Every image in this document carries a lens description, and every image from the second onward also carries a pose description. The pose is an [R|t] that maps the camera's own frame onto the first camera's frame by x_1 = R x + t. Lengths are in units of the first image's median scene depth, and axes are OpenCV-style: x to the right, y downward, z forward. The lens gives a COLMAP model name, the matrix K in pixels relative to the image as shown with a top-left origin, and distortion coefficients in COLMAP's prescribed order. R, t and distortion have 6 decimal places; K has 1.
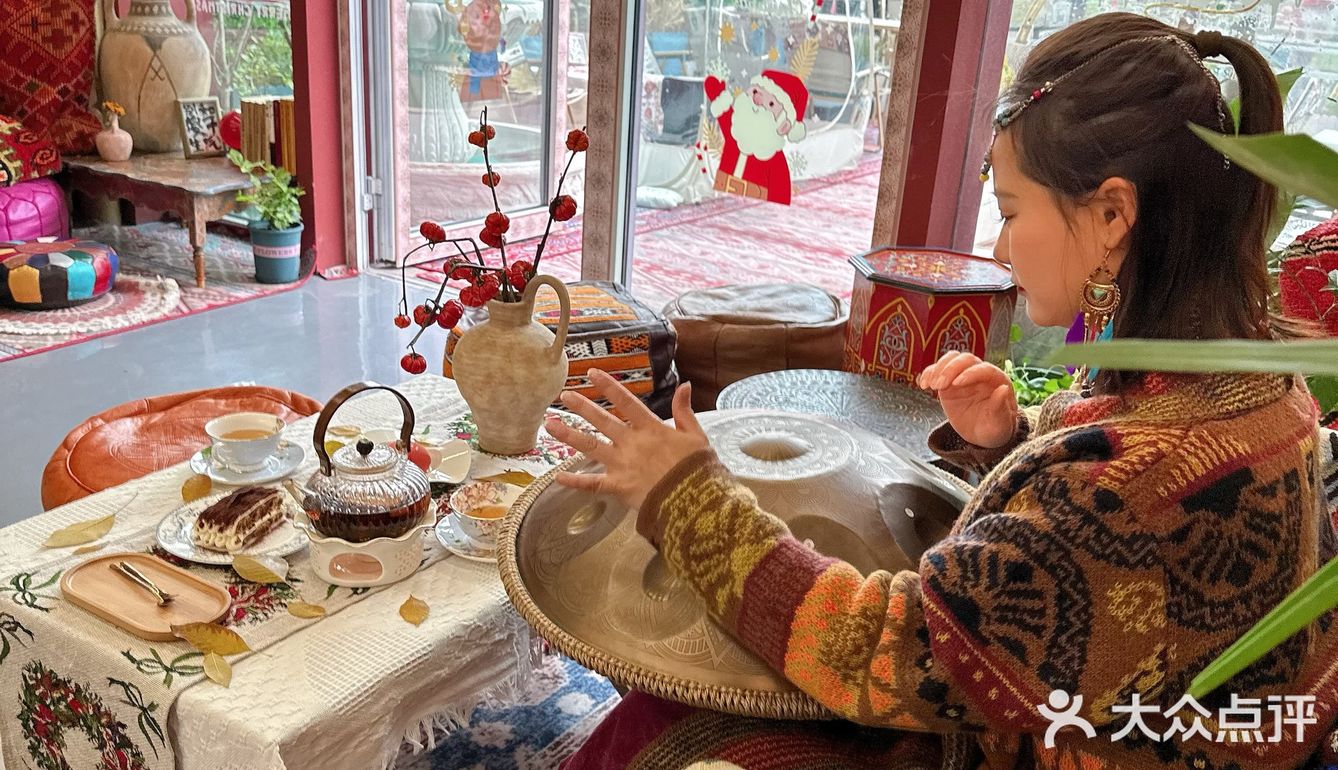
lens RADIAL K [[1297.0, 0, 669.0], [0, 1297.0, 385.0], [0, 0, 1]] dist [0.167405, -0.366500]
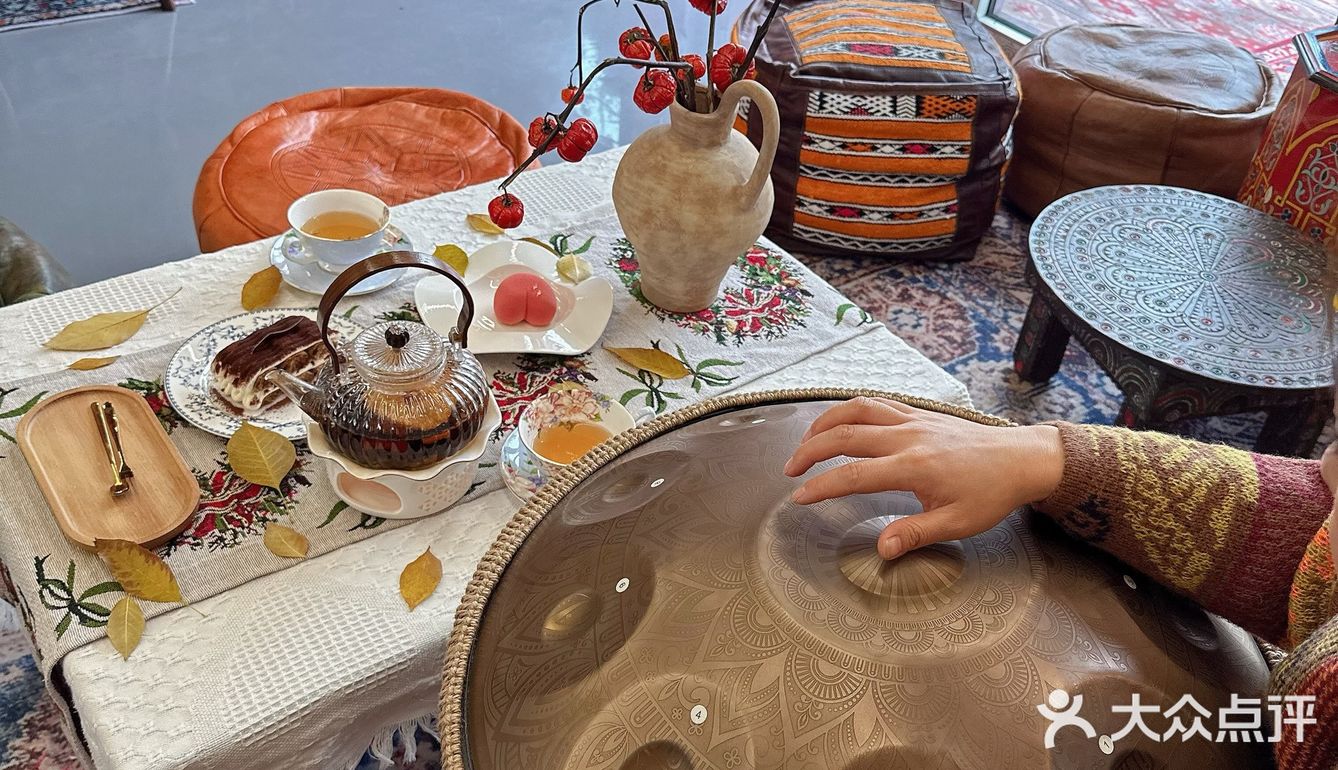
lens RADIAL K [[1297.0, 0, 669.0], [0, 1297.0, 385.0], [0, 0, 1]] dist [0.167405, -0.366500]
pose [[0.937860, 0.243748, -0.246992, 0.062396], [-0.161834, 0.936849, 0.310039, -0.124515], [0.306965, -0.250801, 0.918080, 0.286751]]
